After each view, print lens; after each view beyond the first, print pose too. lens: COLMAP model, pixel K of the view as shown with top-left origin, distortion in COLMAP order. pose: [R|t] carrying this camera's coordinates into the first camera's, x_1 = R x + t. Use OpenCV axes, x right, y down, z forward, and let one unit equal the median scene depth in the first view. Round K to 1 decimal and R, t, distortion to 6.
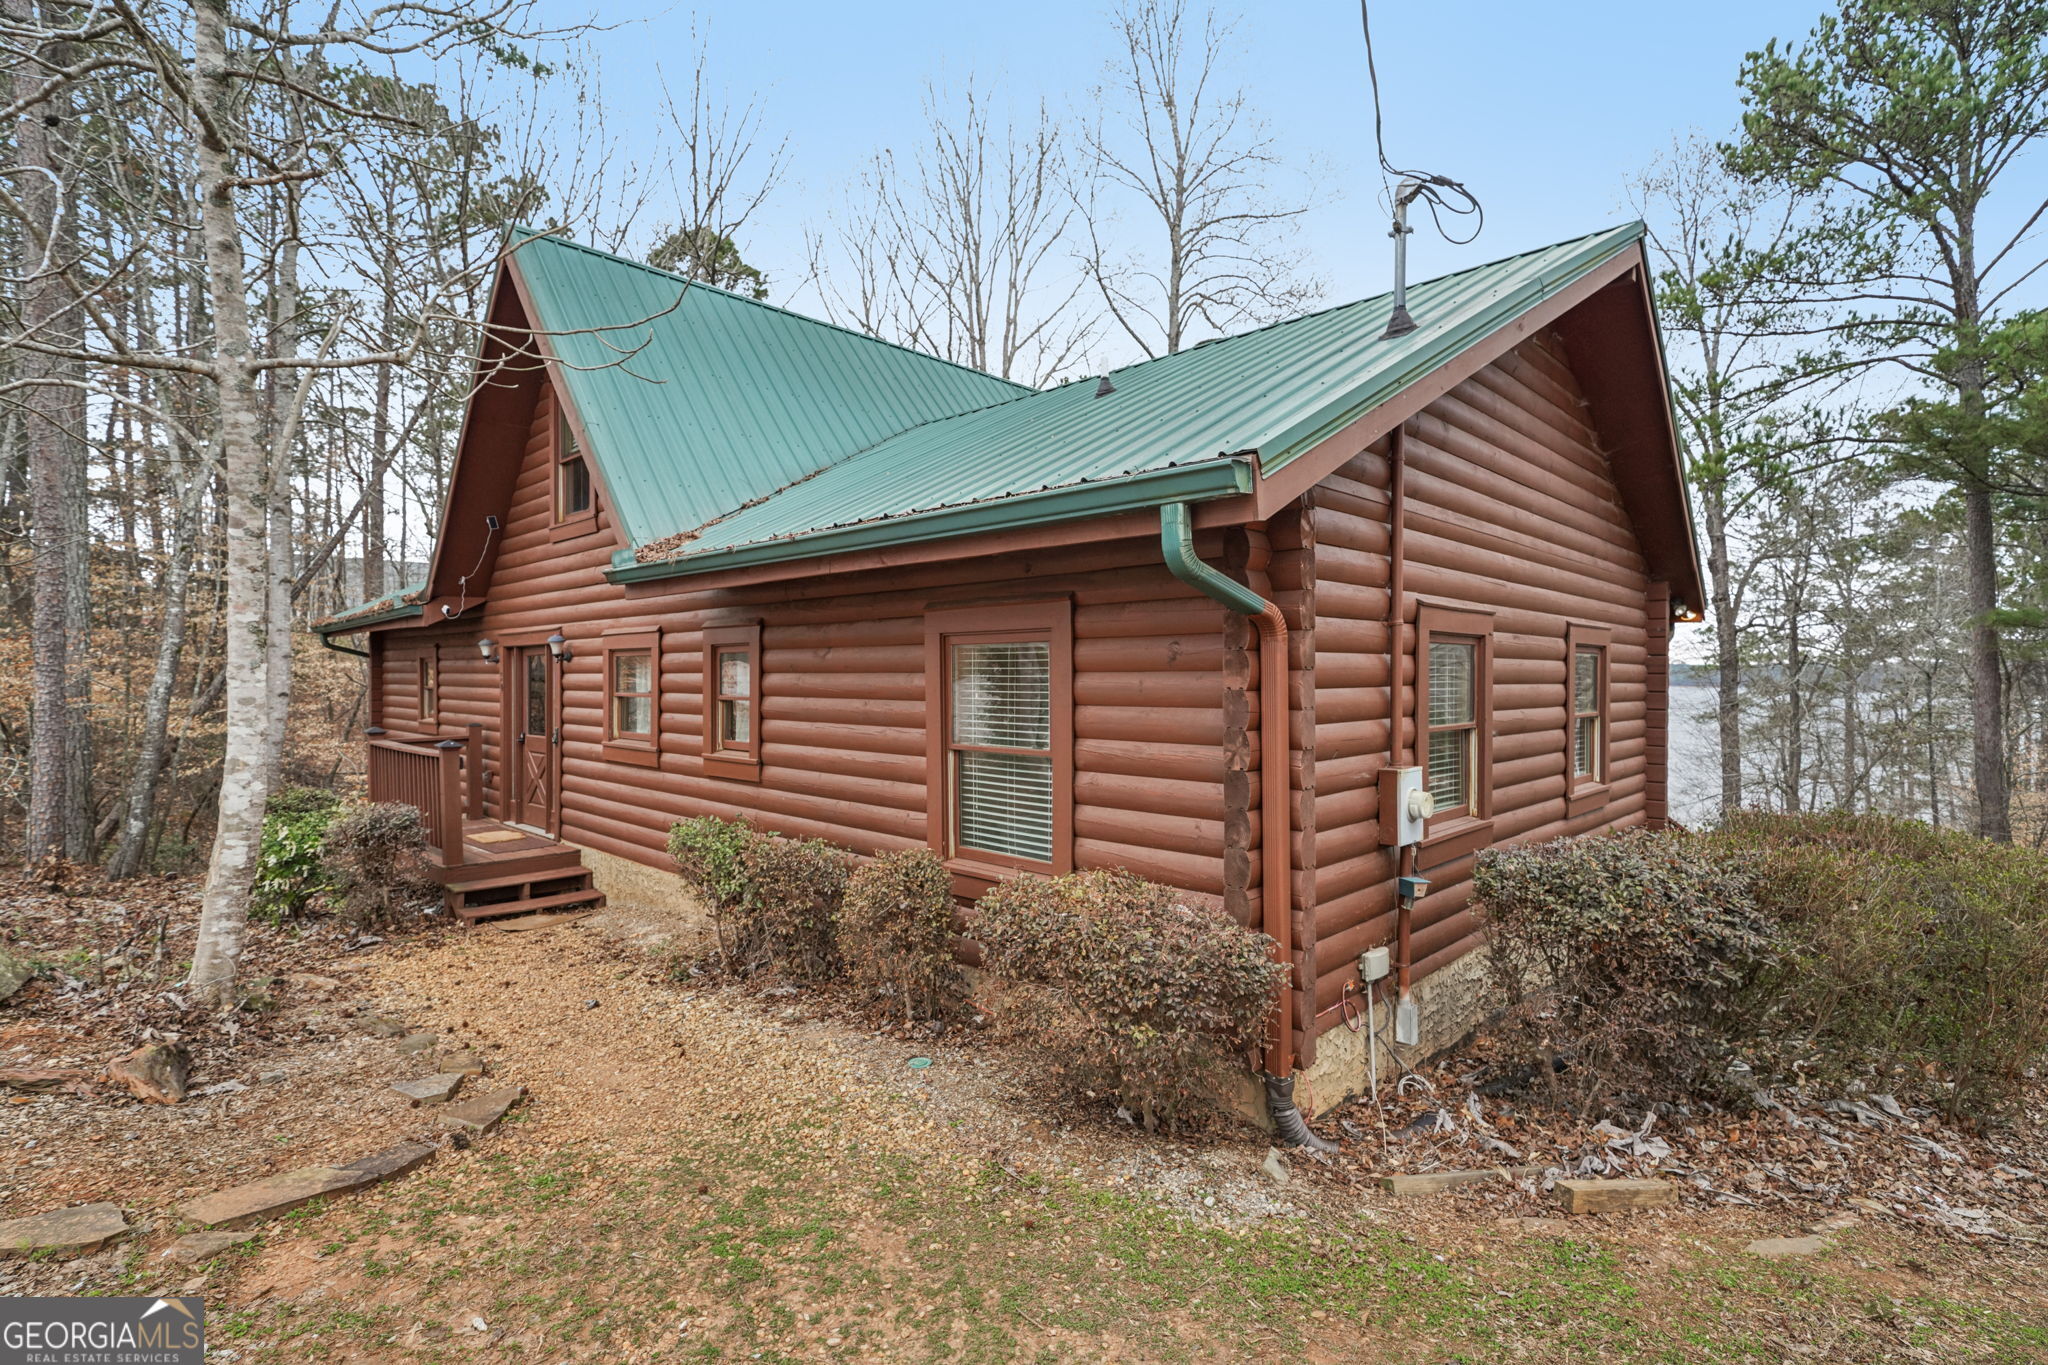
lens RADIAL K [[981.4, 0, 1018.3], [0, 981.4, 670.9], [0, 0, 1]] dist [0.016074, 0.000355]
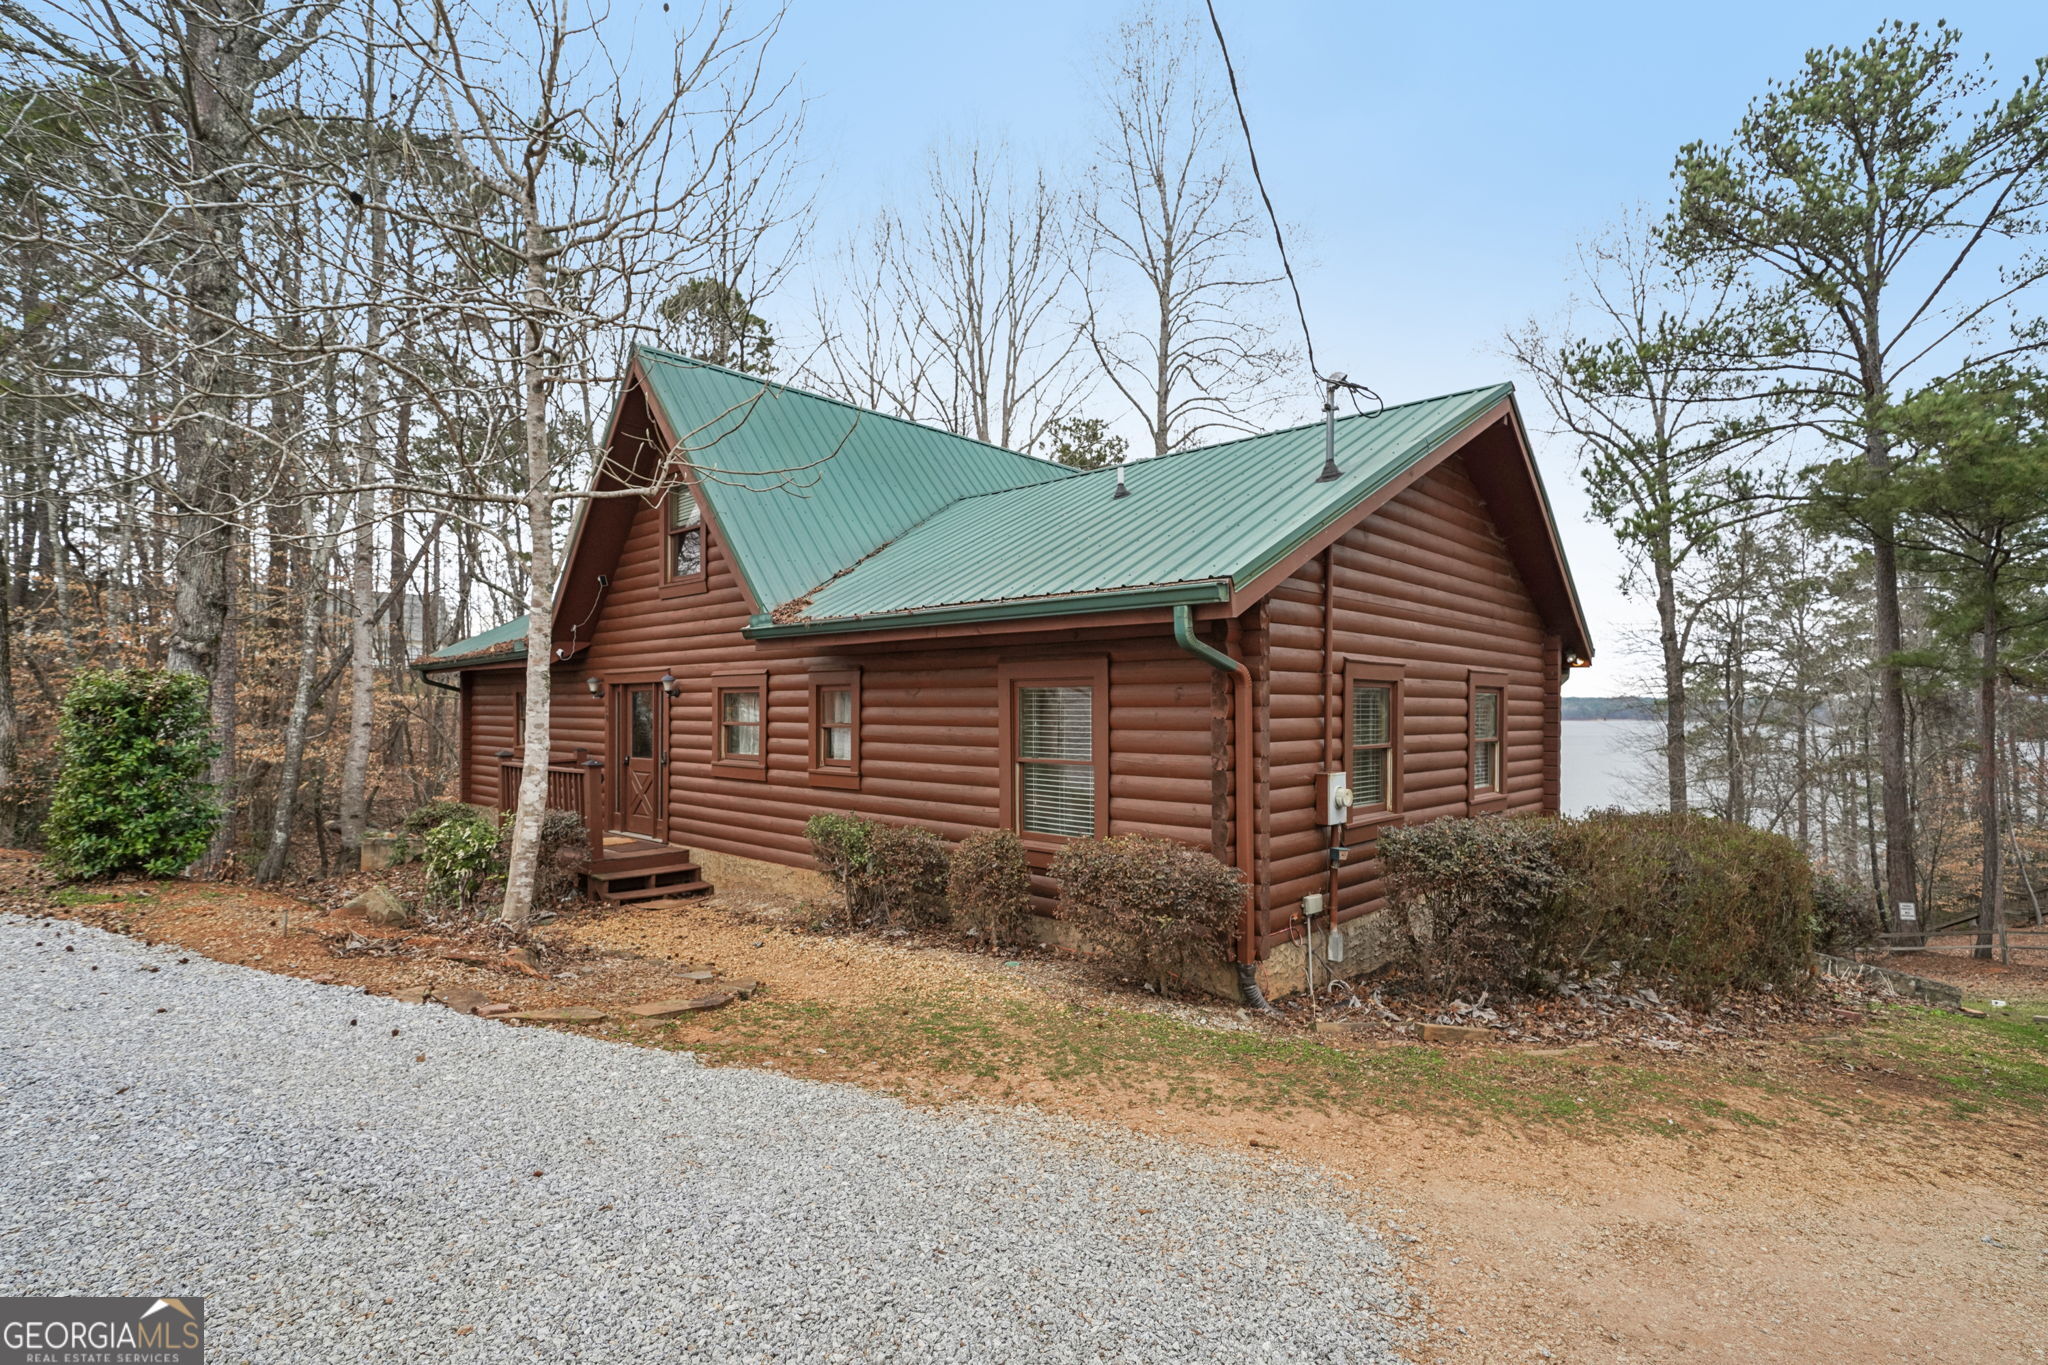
lens RADIAL K [[981.4, 0, 1026.6], [0, 981.4, 695.6], [0, 0, 1]] dist [0.016074, 0.000355]
pose [[0.999723, 0.002439, 0.023422, -0.070510], [-0.002242, 0.999962, -0.008435, -0.002210], [-0.023442, 0.008380, 0.999690, -0.322101]]
